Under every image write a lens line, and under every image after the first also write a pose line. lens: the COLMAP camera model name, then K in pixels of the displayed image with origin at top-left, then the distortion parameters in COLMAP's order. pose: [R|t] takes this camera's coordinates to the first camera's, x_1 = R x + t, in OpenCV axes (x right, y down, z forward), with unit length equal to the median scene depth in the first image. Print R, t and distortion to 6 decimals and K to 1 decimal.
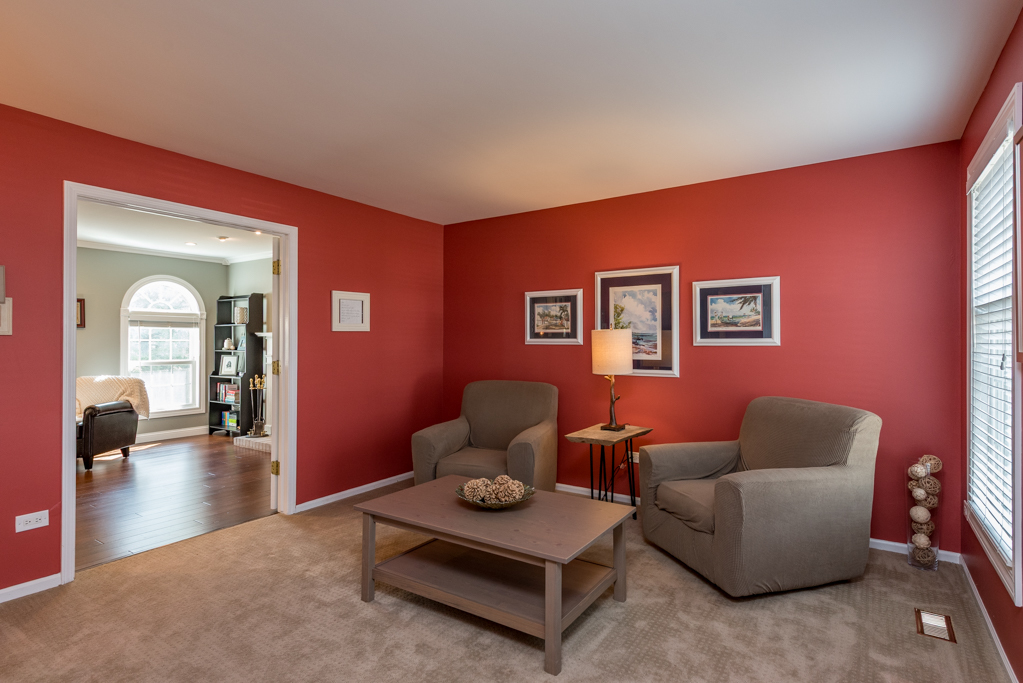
lens RADIAL K [[528.4, 0, 511.7], [0, 528.4, 337.4], [0, 0, 1]] dist [0.002969, -0.000558]
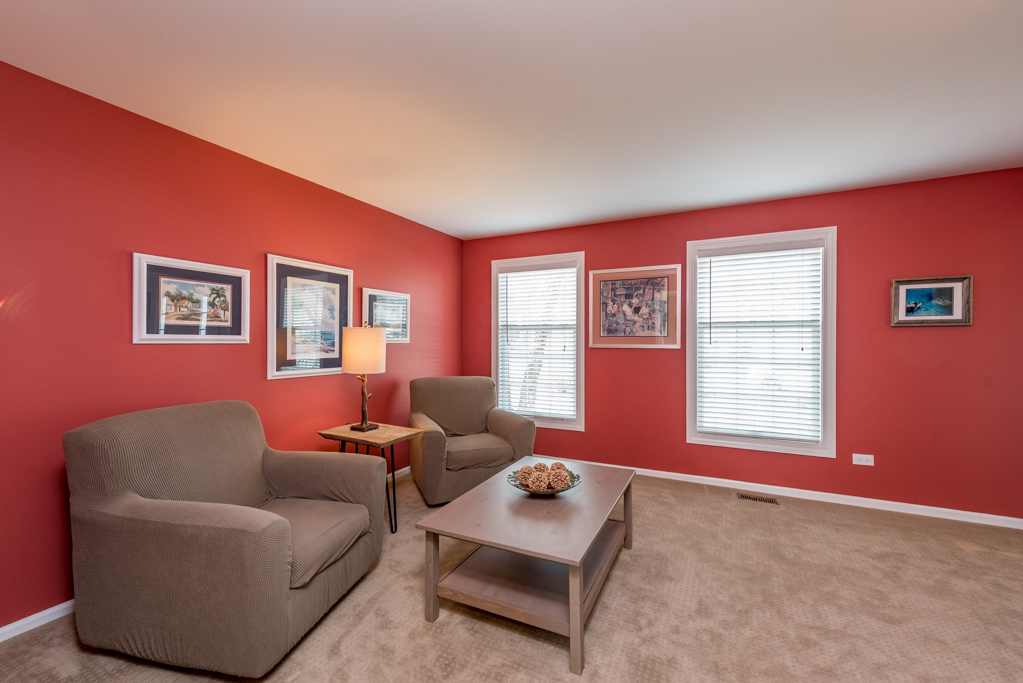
lens RADIAL K [[401.2, 0, 510.0], [0, 401.2, 344.9], [0, 0, 1]] dist [-0.000619, -0.000673]
pose [[-0.134764, -0.013646, 0.990784, -0.543691], [-0.013766, 0.999834, 0.011898, 0.004168], [-0.990782, -0.012036, -0.134930, 0.779044]]
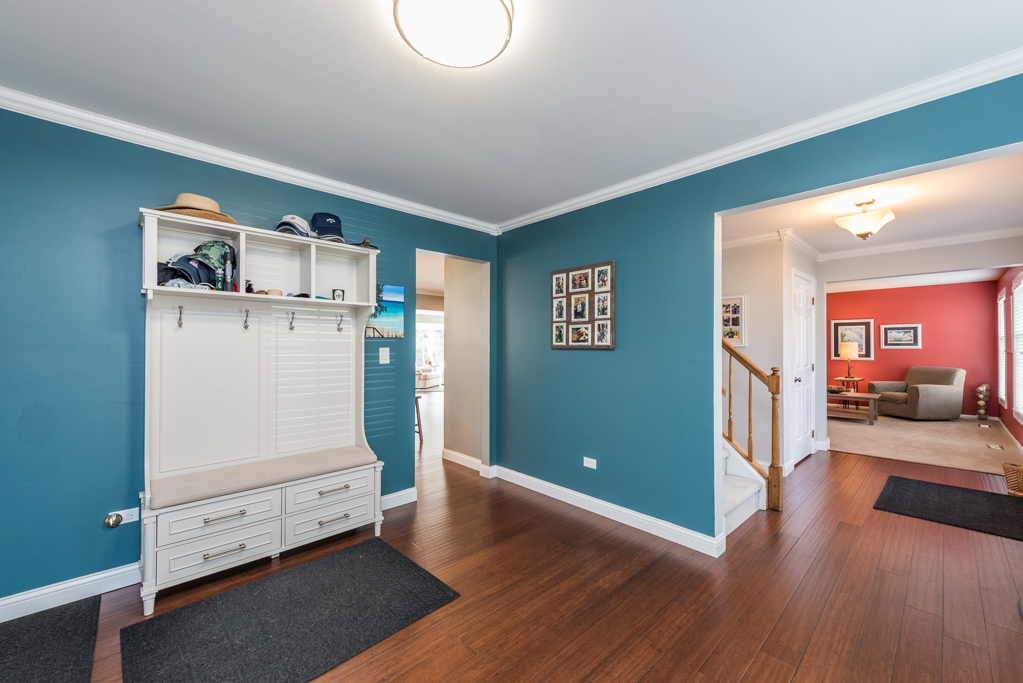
lens RADIAL K [[401.2, 0, 516.1], [0, 401.2, 341.7], [0, 0, 1]] dist [-0.000619, -0.000673]
pose [[0.974583, -0.004024, -0.223992, -0.994593], [0.003009, 0.999984, -0.004872, -0.014628], [0.224008, 0.004074, 0.974579, -1.389754]]
